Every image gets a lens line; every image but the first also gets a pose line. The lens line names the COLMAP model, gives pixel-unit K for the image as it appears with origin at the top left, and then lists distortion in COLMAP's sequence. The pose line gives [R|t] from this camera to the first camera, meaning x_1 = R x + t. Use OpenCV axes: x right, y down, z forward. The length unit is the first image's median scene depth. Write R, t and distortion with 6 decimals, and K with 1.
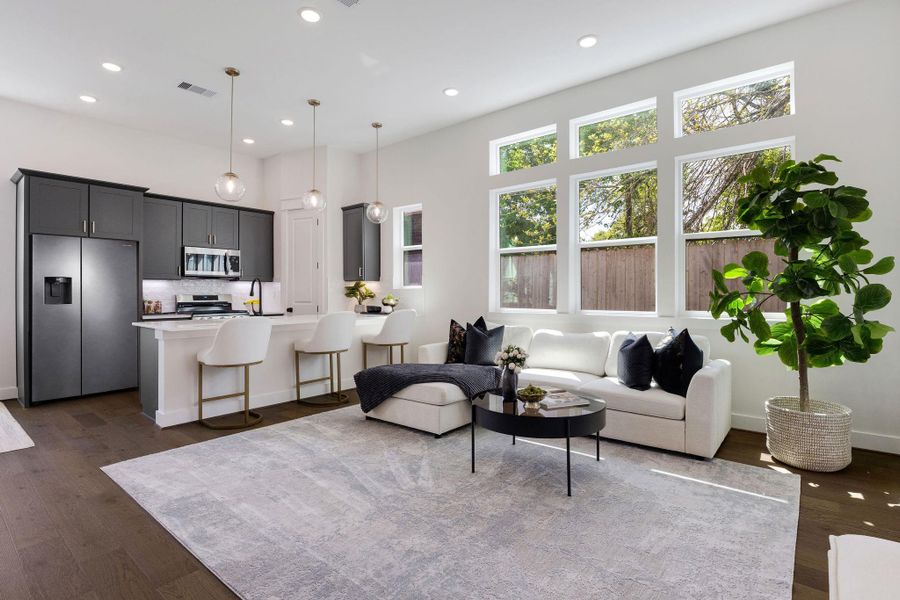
lens RADIAL K [[440.8, 0, 451.4], [0, 440.8, 293.7], [0, 0, 1]] dist [-0.015180, 0.000137]
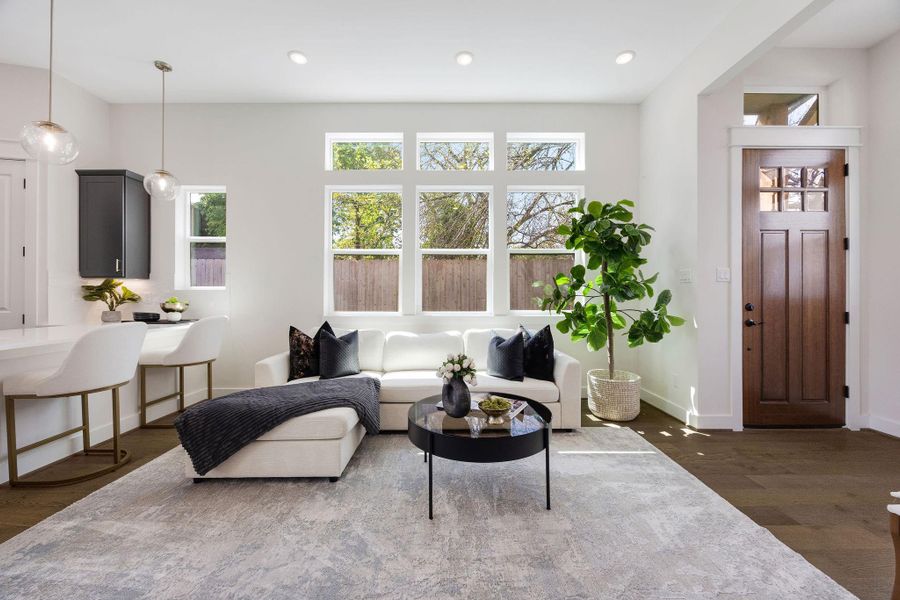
lens RADIAL K [[346.3, 0, 451.9], [0, 346.3, 296.4], [0, 0, 1]] dist [-0.006969, -0.000026]
pose [[0.768265, 0.004189, 0.640118, -0.188059], [-0.002025, 0.999989, -0.004114, 0.003147], [-0.640129, 0.001865, 0.768265, 0.285666]]
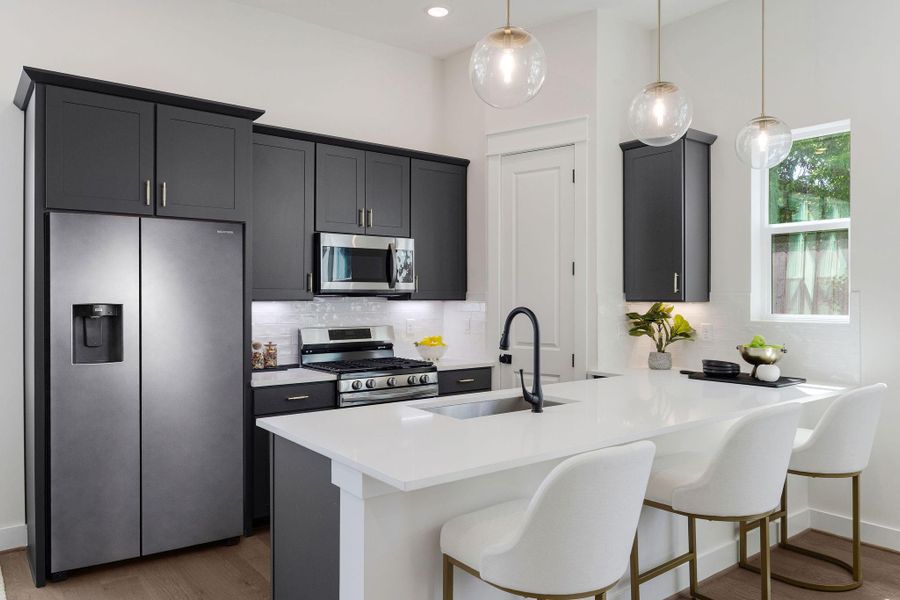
lens RADIAL K [[634.9, 0, 451.8], [0, 634.9, 300.0], [0, 0, 1]] dist [-0.001723, -0.028953]
pose [[0.976354, 0.004611, -0.216128, -0.371382], [-0.003415, 0.999977, 0.005906, -0.044230], [0.216150, -0.005028, 0.976347, 0.404185]]
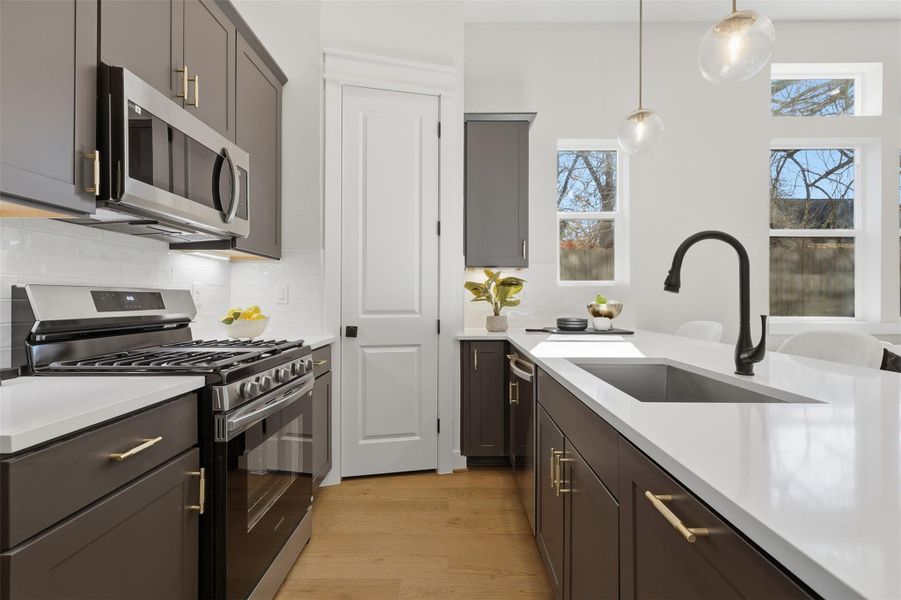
lens RADIAL K [[418.1, 0, 450.6], [0, 418.1, 300.1], [0, 0, 1]] dist [0.000081, 0.000114]
pose [[0.777665, 0.003633, 0.628668, -0.728602], [-0.002544, 0.999993, -0.002633, 0.011551], [-0.628673, 0.000448, 0.777669, 0.874262]]
